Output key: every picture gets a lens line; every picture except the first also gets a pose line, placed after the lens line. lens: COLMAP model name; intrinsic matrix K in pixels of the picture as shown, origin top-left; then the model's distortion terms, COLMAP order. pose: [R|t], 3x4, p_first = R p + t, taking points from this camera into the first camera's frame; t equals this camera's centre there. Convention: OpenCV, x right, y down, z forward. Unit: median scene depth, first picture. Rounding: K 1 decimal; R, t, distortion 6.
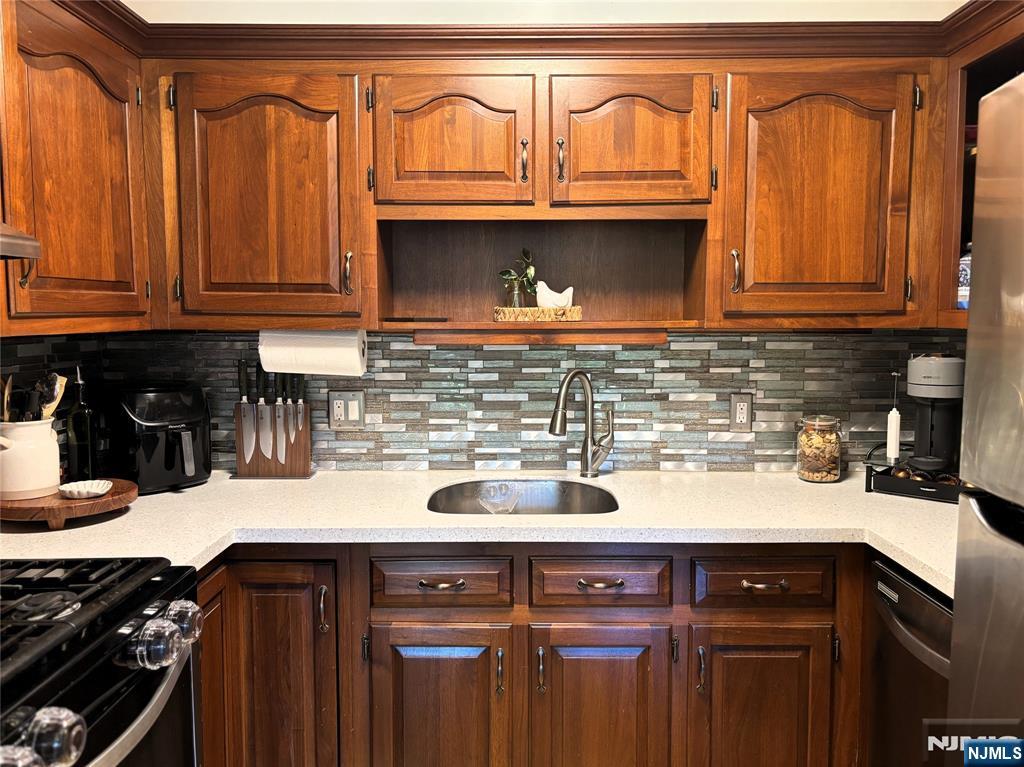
lens RADIAL K [[779.9, 0, 508.6], [0, 779.9, 374.7], [0, 0, 1]] dist [0.044014, -0.049518]
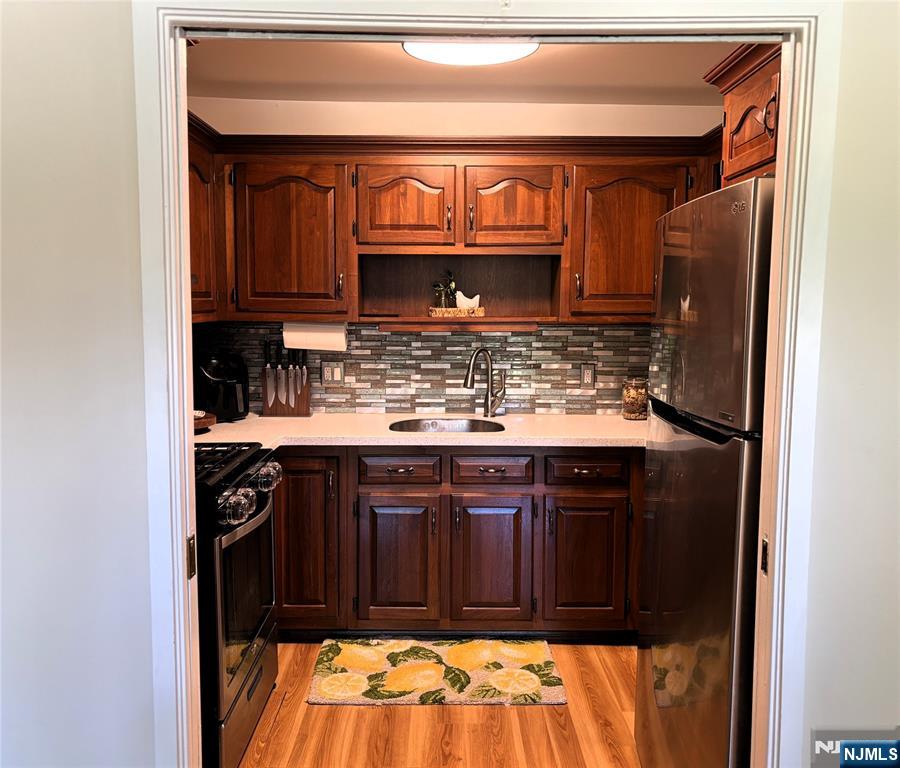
lens RADIAL K [[812.7, 0, 436.2], [0, 812.7, 386.2], [0, 0, 1]] dist [0.104732, -0.025674]
pose [[0.999910, 0.004025, 0.012771, -0.026684], [-0.004345, 0.999674, 0.025155, 0.032972], [-0.012665, -0.025208, 0.999602, -0.705026]]
